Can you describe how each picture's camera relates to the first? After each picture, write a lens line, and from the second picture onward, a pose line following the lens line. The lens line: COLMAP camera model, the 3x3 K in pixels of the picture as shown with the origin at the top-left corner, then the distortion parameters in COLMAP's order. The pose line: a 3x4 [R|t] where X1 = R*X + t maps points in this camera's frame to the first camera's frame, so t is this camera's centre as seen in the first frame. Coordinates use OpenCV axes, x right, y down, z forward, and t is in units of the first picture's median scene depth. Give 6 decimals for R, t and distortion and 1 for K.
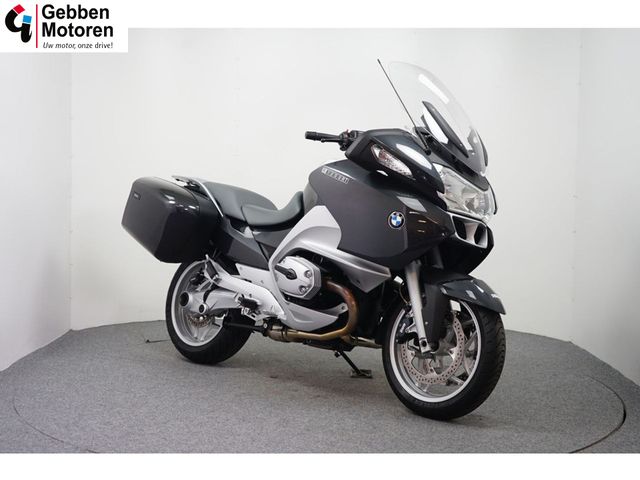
lens RADIAL K [[900.5, 0, 320.3], [0, 900.5, 242.0], [0, 0, 1]] dist [-0.090868, 0.000000]
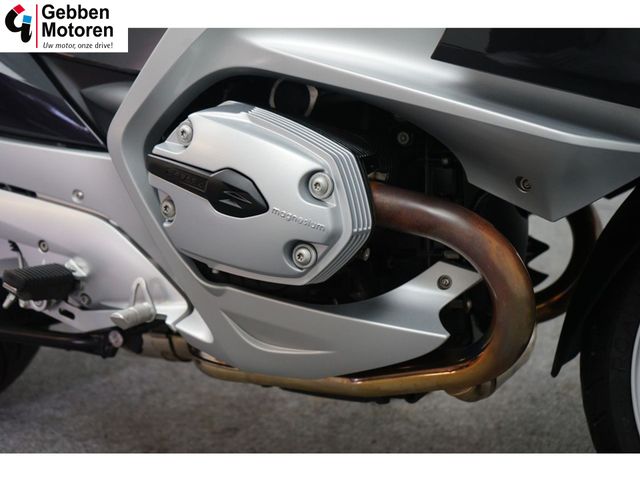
lens RADIAL K [[922.9, 0, 320.5], [0, 922.9, 239.1], [0, 0, 1]] dist [-0.003181, 0.000000]
pose [[0.957154, -0.173298, 0.232000, -0.059363], [0.107478, 0.956535, 0.271090, -0.011524], [-0.268896, -0.234540, 0.934177, 0.687486]]
